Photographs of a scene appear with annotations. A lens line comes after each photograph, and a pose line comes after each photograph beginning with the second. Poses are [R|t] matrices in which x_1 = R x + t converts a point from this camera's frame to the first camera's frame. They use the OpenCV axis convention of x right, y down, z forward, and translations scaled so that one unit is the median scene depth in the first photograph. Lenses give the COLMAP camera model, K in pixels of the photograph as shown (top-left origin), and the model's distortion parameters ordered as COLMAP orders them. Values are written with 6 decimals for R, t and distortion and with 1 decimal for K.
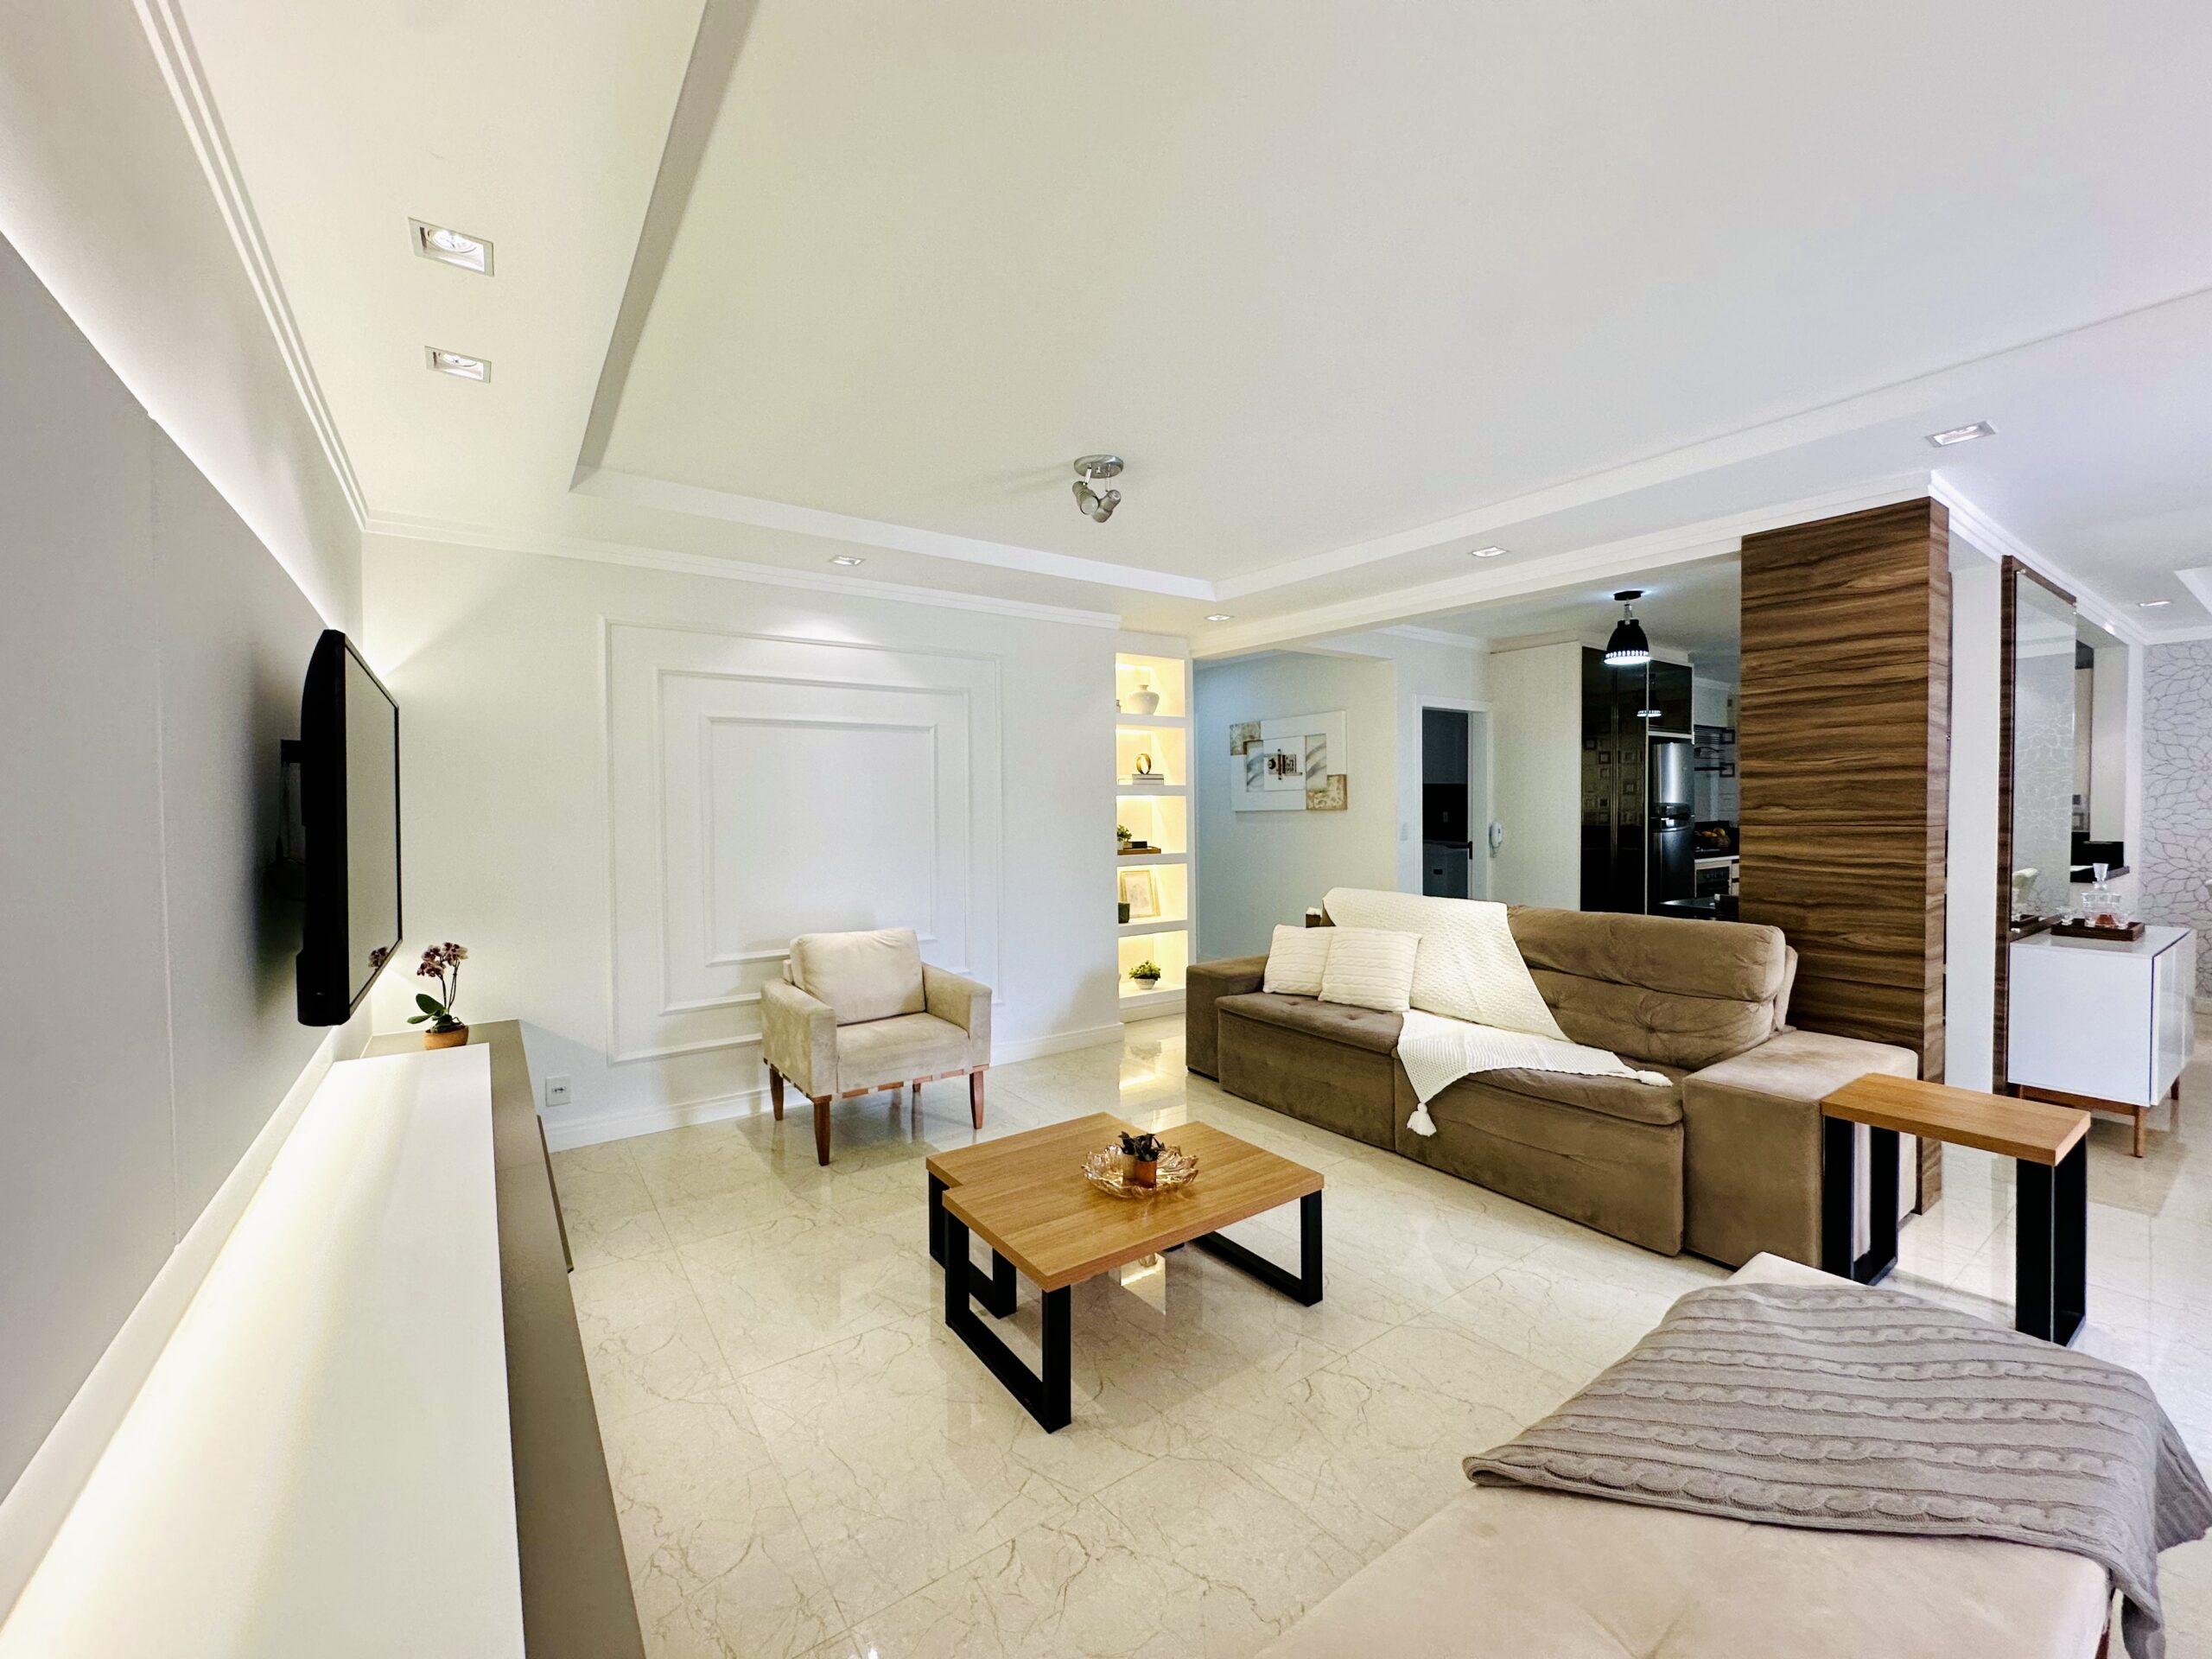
lens RADIAL K [[888.3, 0, 1100.4], [0, 888.3, 825.8], [0, 0, 1]] dist [-0.005432, 0.001404]
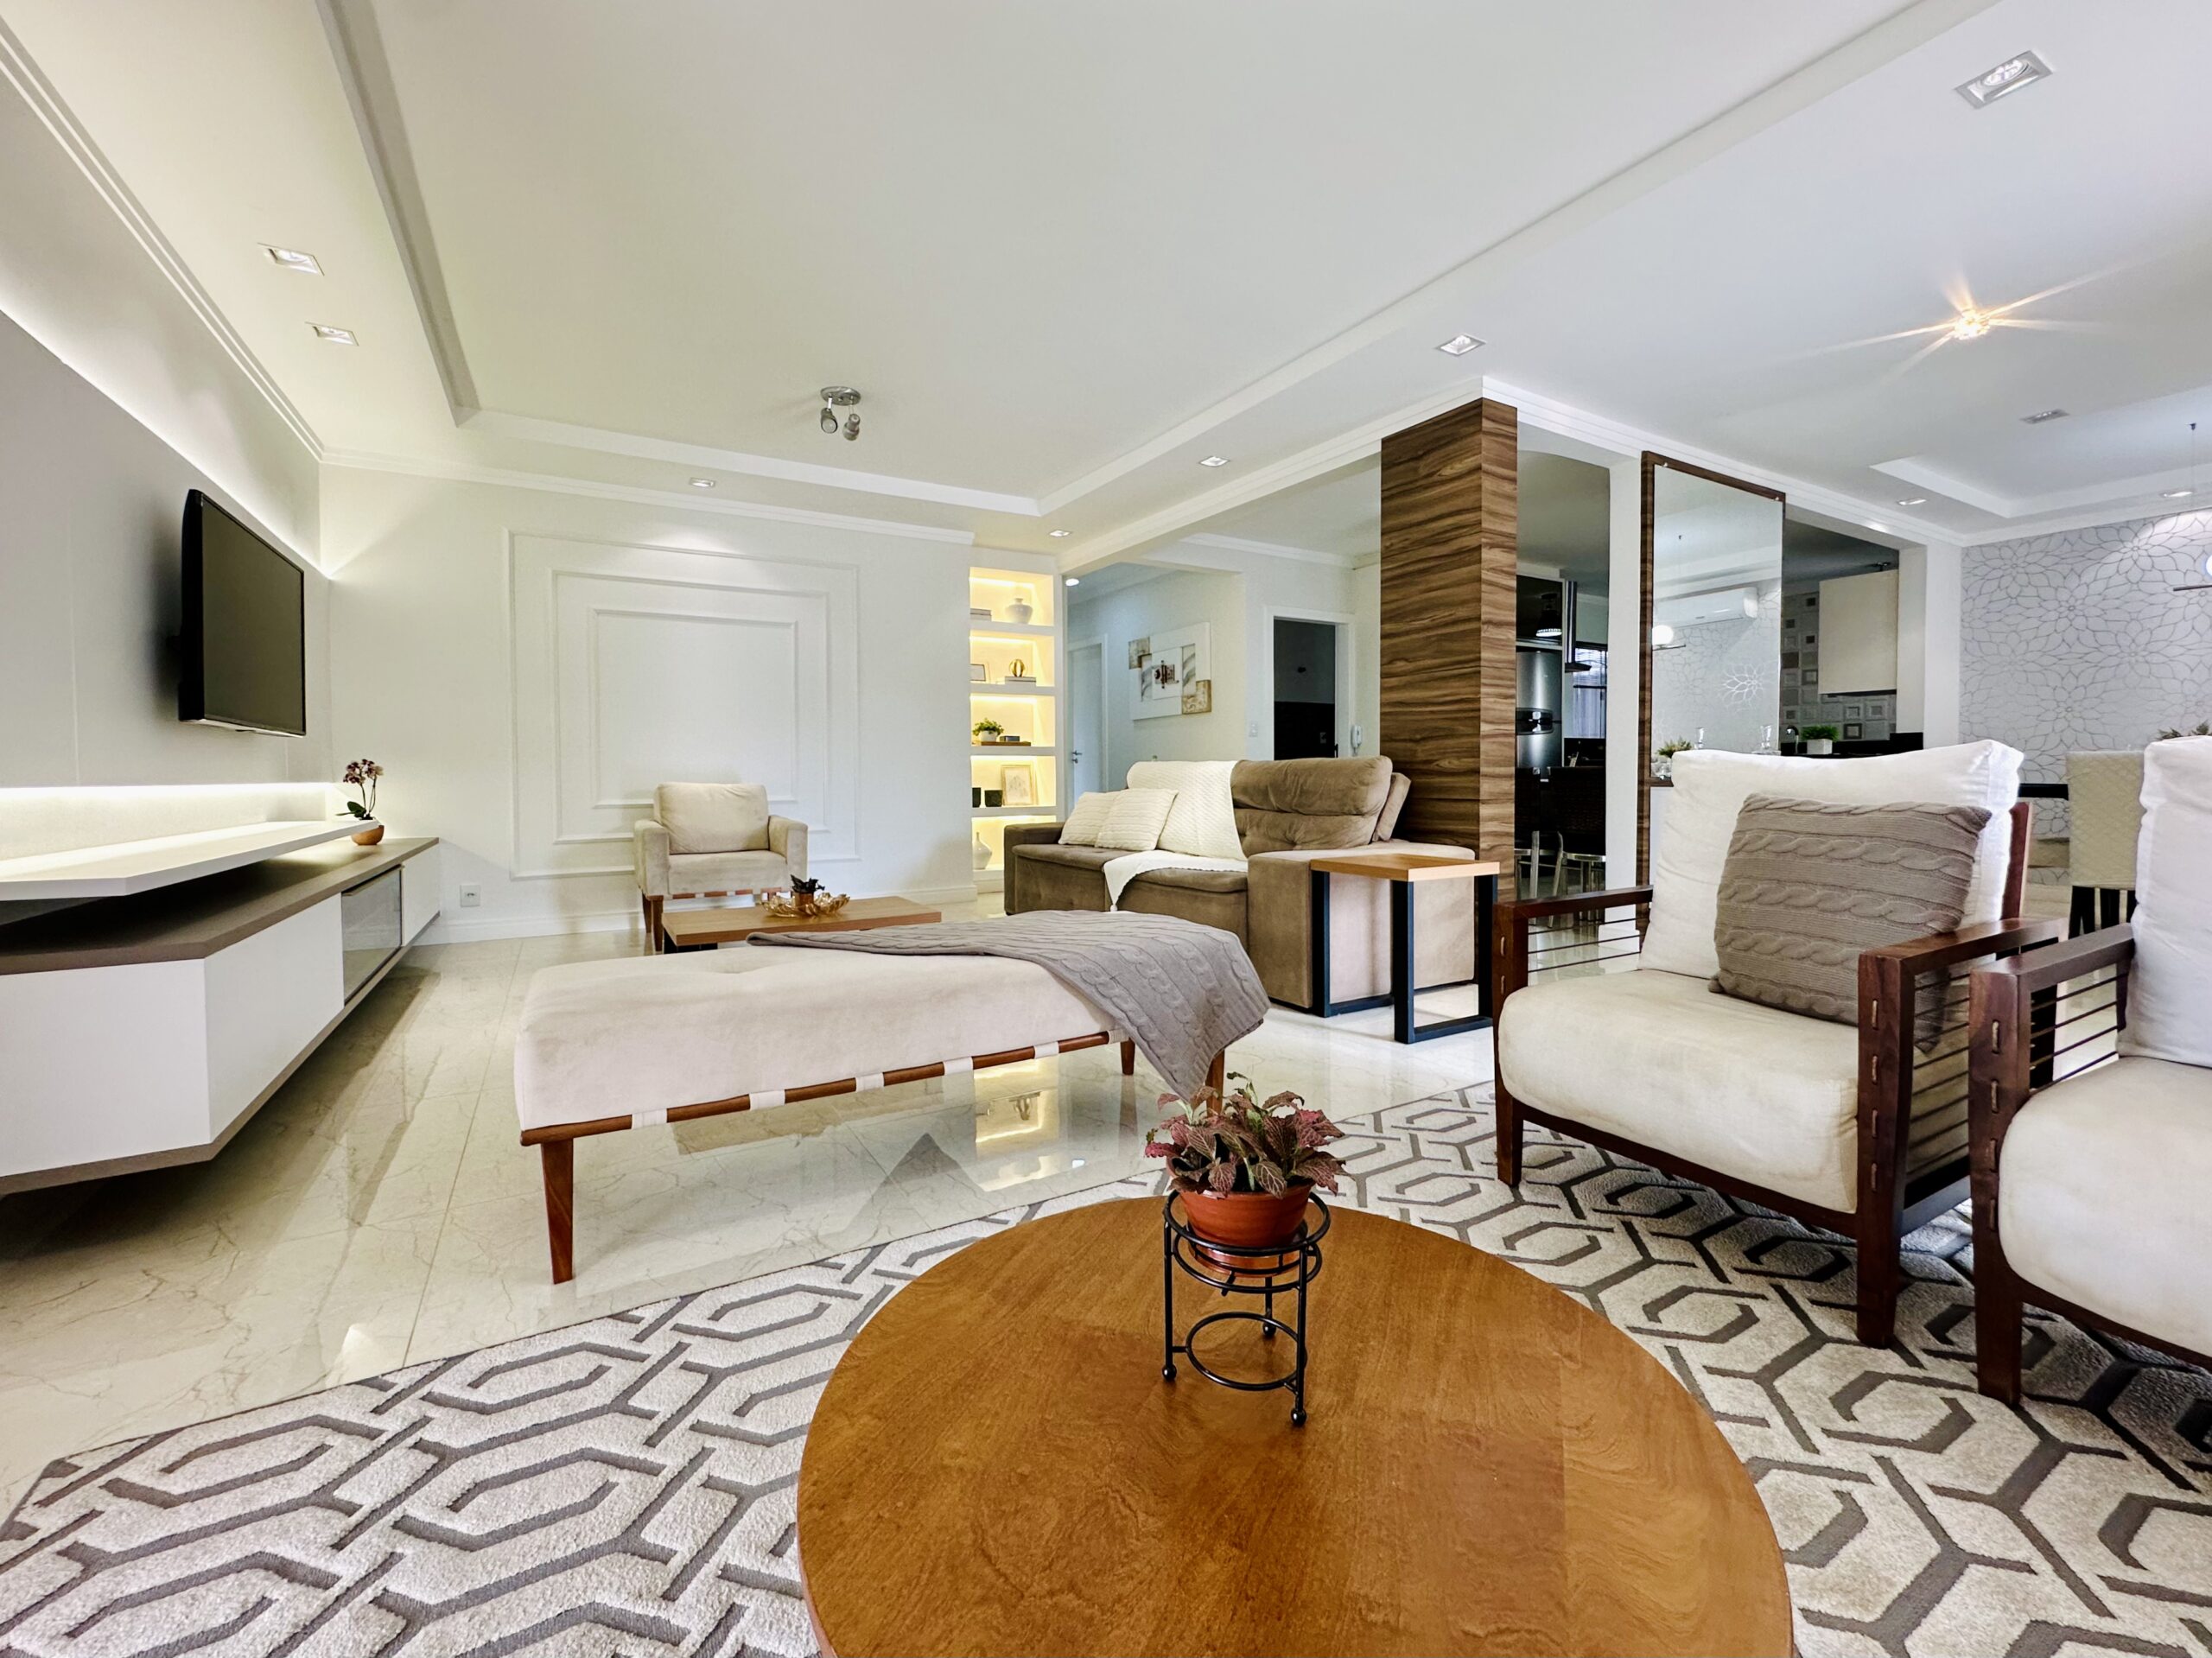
lens RADIAL K [[888.3, 0, 1071.7], [0, 888.3, 782.9], [0, 0, 1]] dist [-0.005432, 0.001404]
pose [[0.996506, 0.005356, -0.083353, 0.346030], [-0.005088, 0.999981, 0.003432, 0.118233], [0.083370, -0.002996, 0.996514, -0.201823]]
